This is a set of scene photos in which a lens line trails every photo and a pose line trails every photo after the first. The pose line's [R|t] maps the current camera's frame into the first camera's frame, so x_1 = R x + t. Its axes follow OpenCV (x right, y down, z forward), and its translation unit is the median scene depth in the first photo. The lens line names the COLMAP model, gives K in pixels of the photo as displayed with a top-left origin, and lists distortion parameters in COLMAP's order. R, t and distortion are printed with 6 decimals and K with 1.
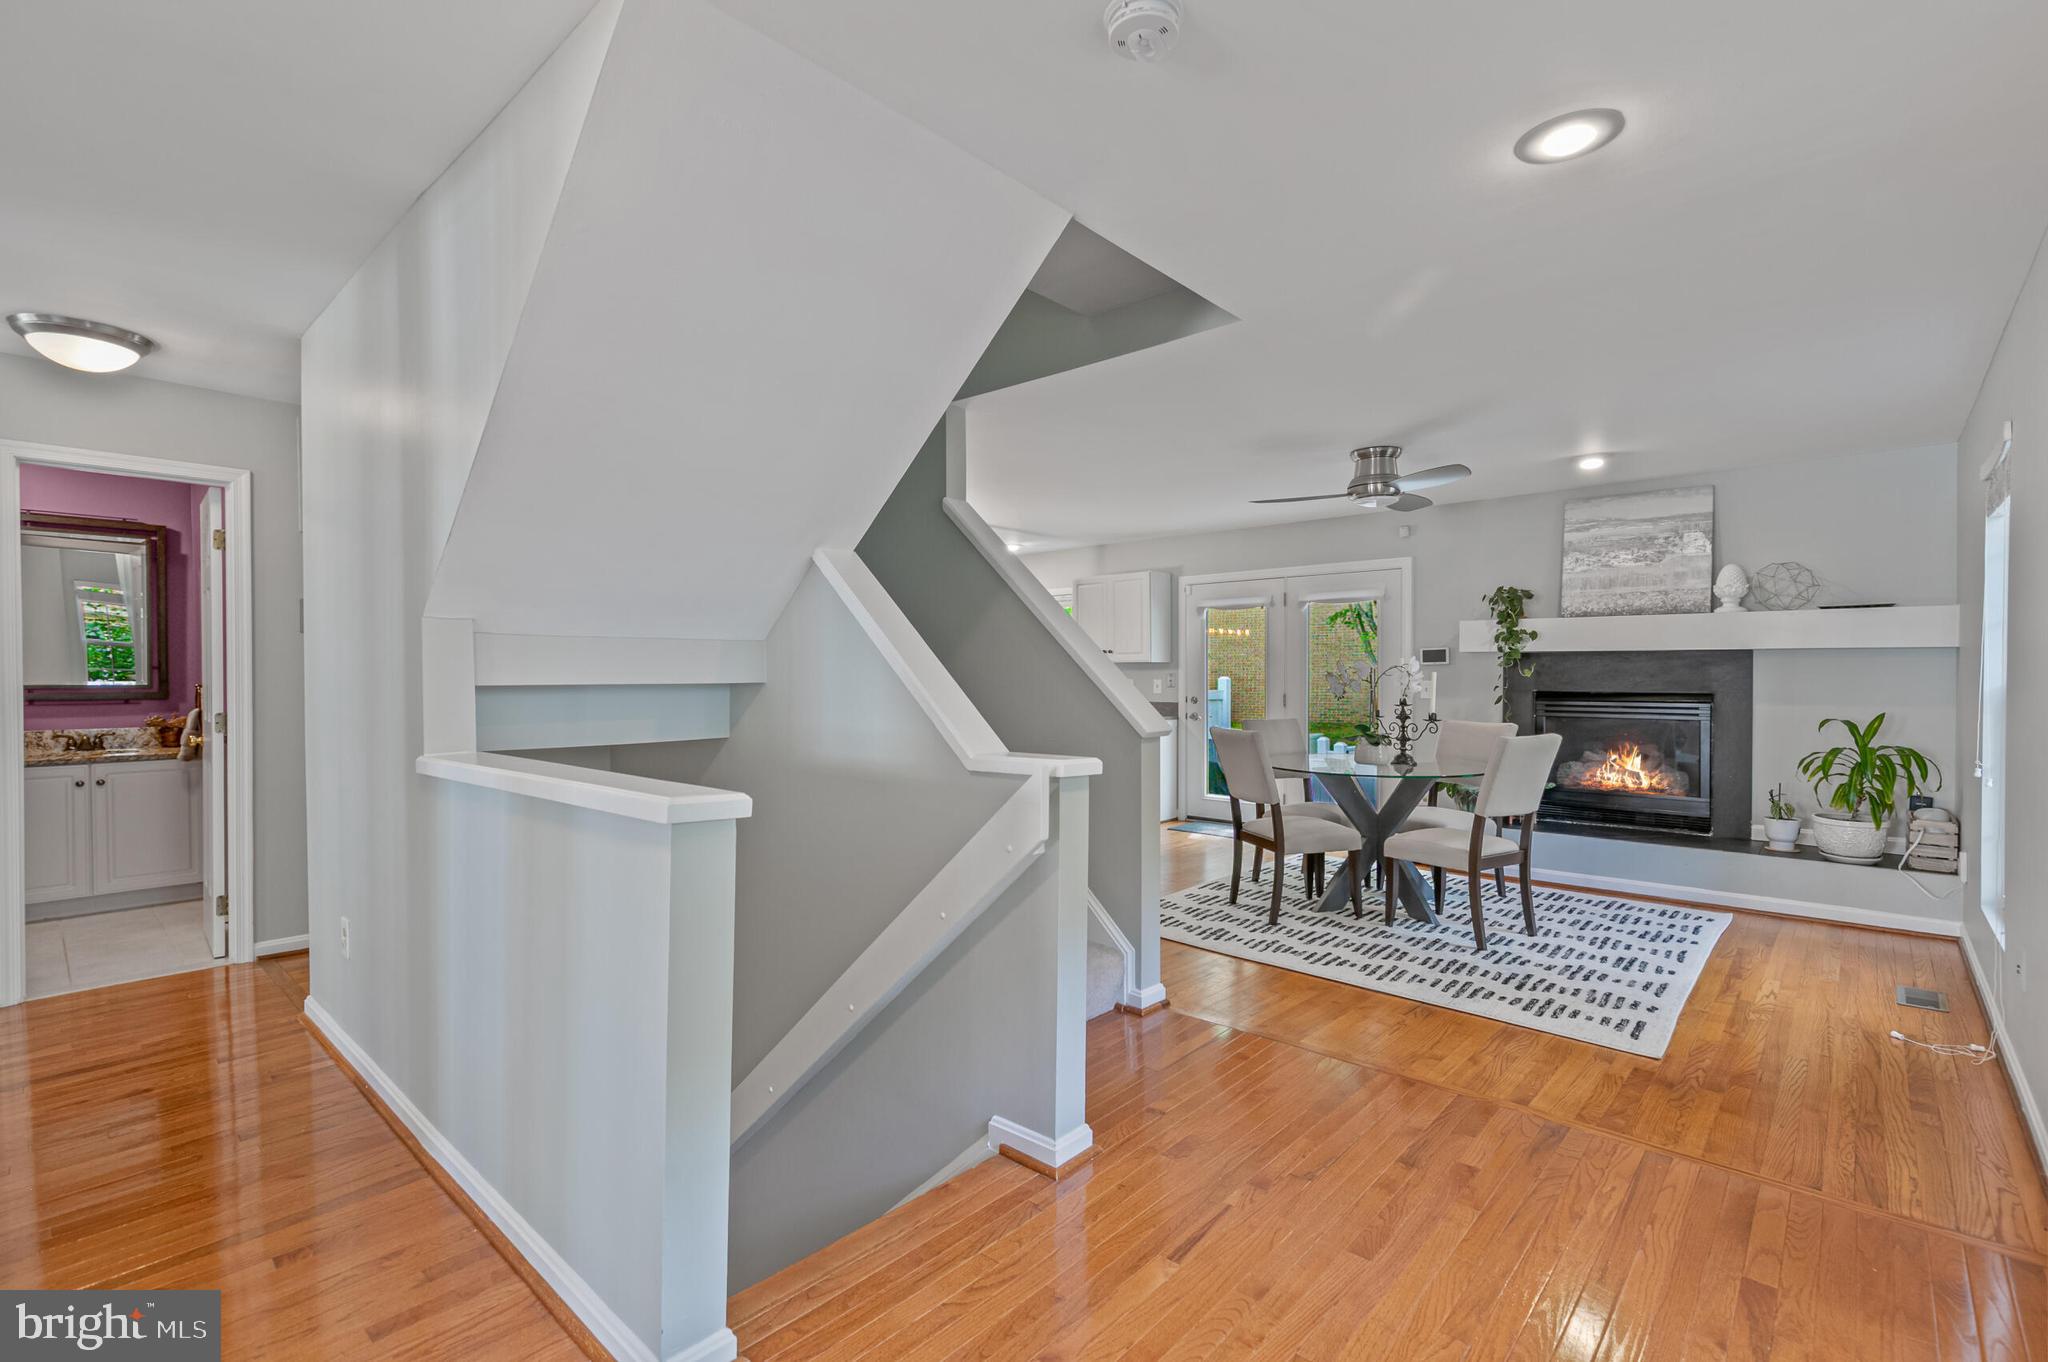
lens RADIAL K [[917.2, 0, 1016.5], [0, 917.2, 682.9], [0, 0, 1]] dist [0.009430, -0.002855]
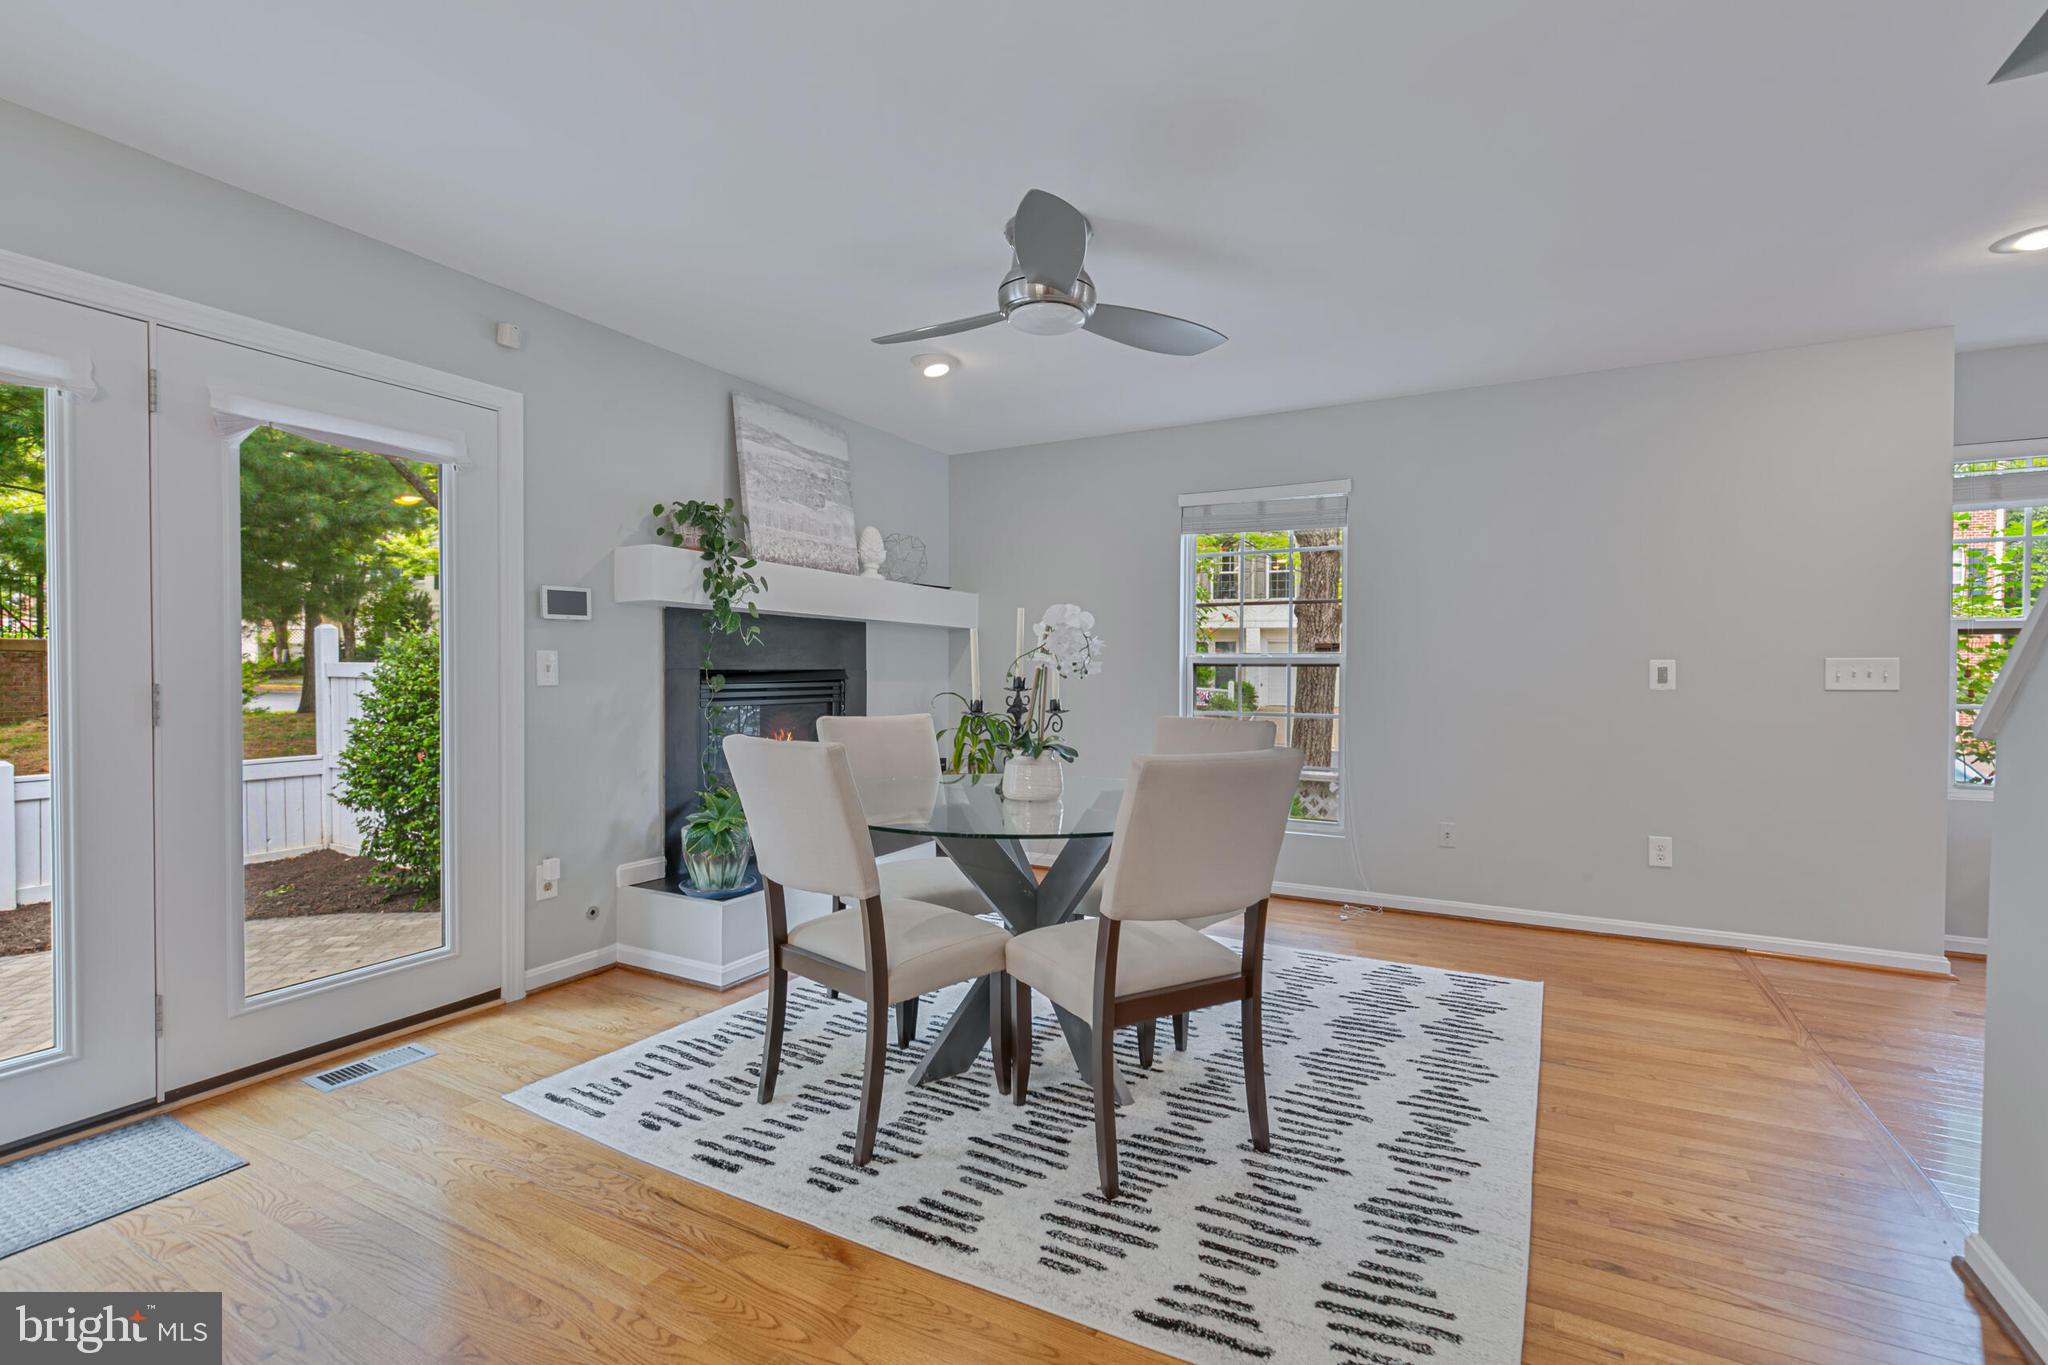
lens RADIAL K [[917.2, 0, 1025.1], [0, 917.2, 683.4], [0, 0, 1]] dist [0.009430, -0.002855]
pose [[-0.246083, -0.014567, 0.969139, -0.135589], [0.005834, 0.999847, 0.016510, 0.010881], [-0.969231, 0.009717, -0.245960, 1.105694]]
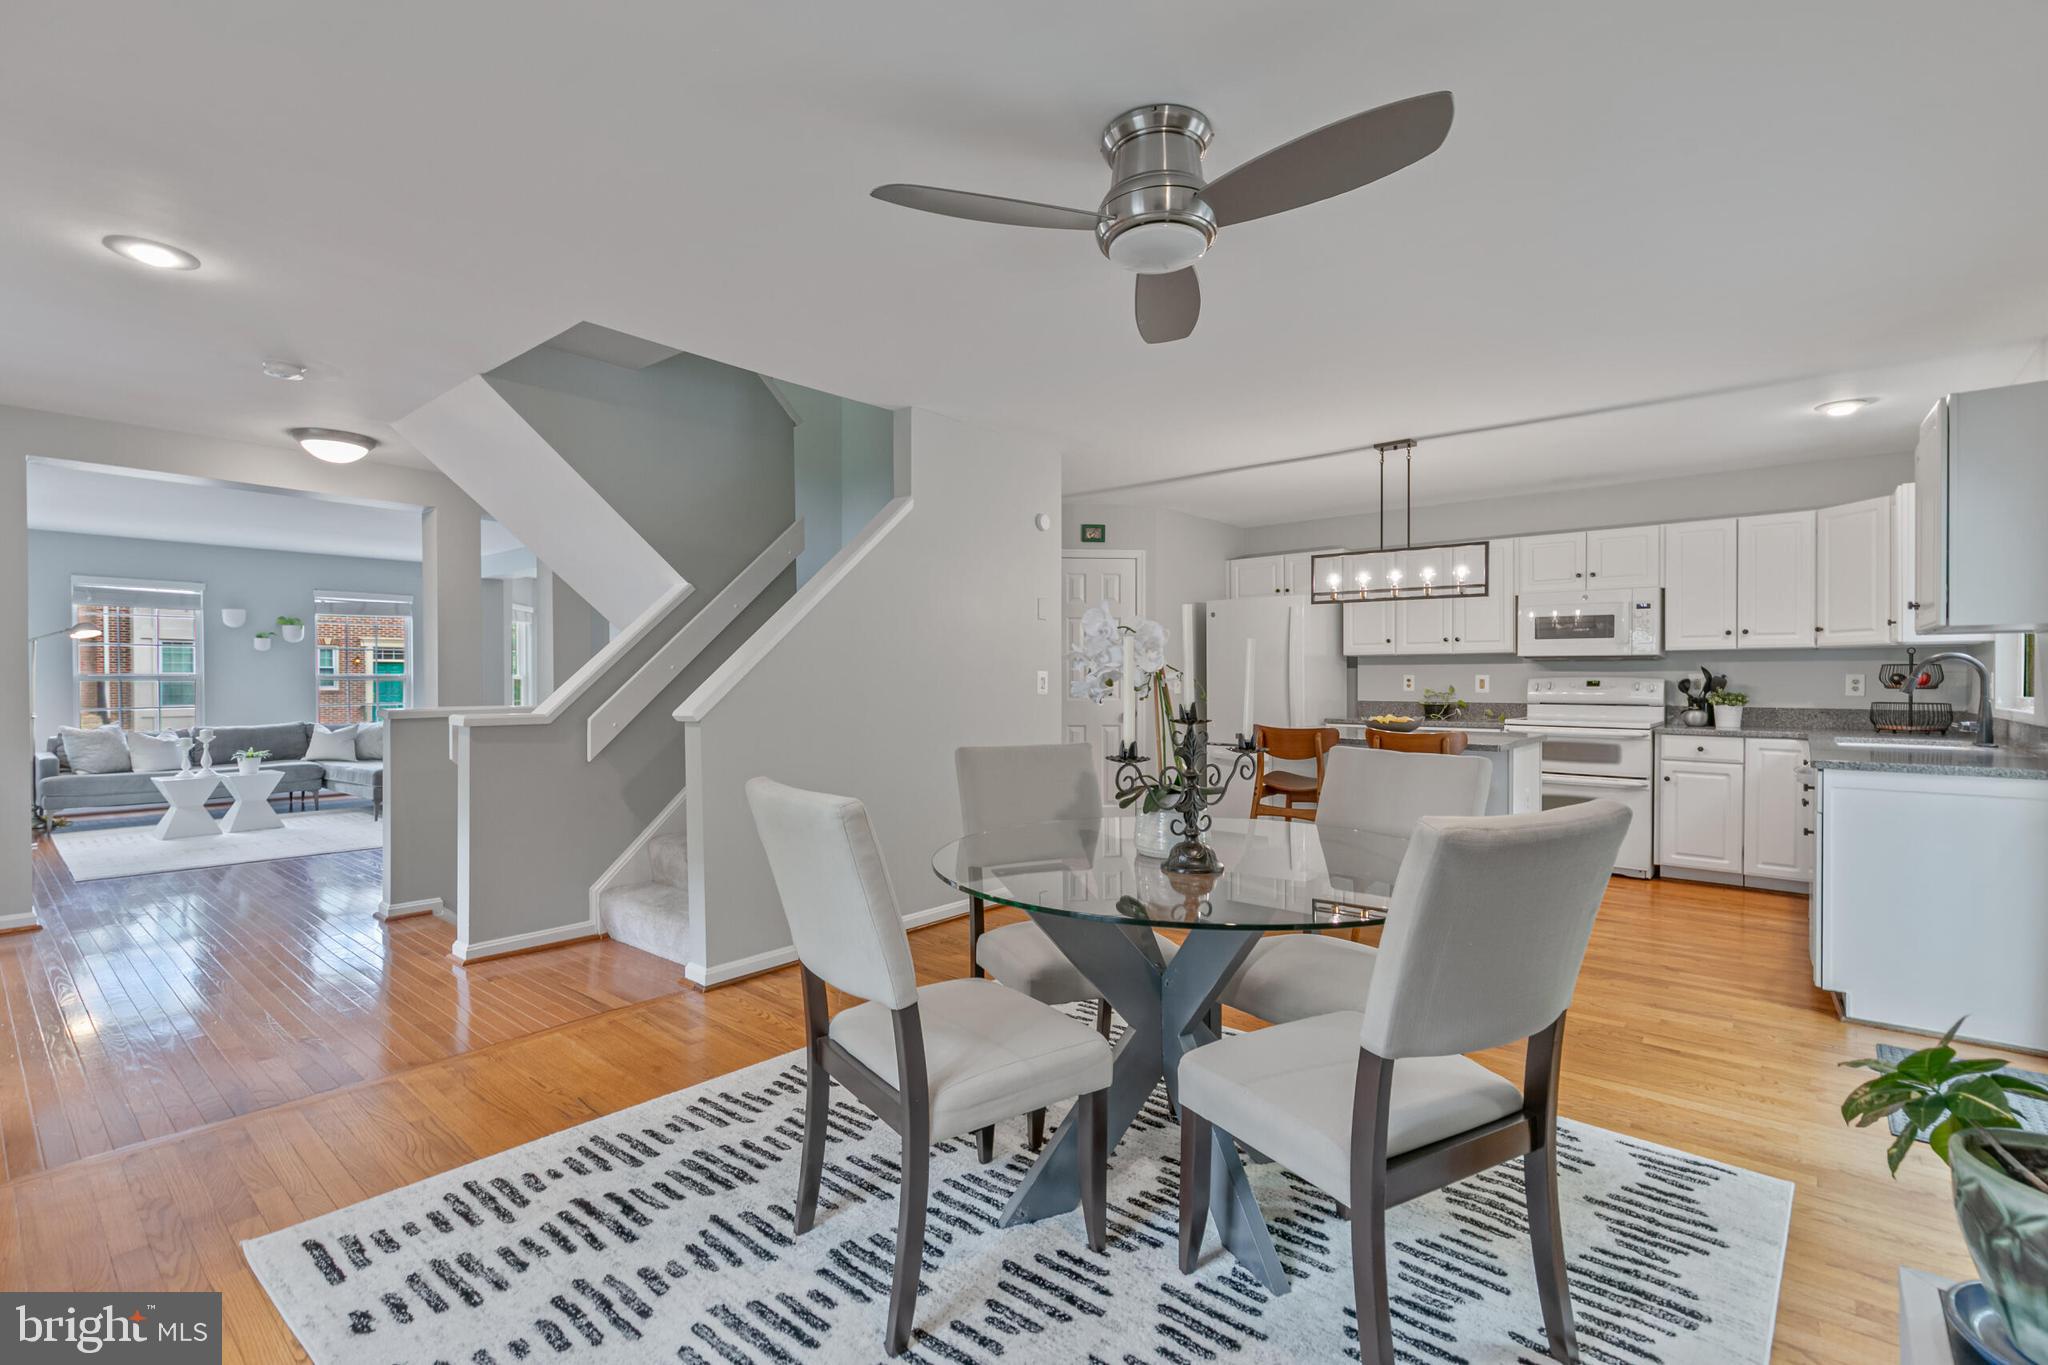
lens RADIAL K [[917.2, 0, 1021.6], [0, 917.2, 681.2], [0, 0, 1]] dist [0.009430, -0.002855]
pose [[0.039244, 0.001567, -0.999228, 0.794868], [-0.010670, 0.999942, 0.001149, 0.006927], [0.999173, 0.010616, 0.039258, 0.884688]]
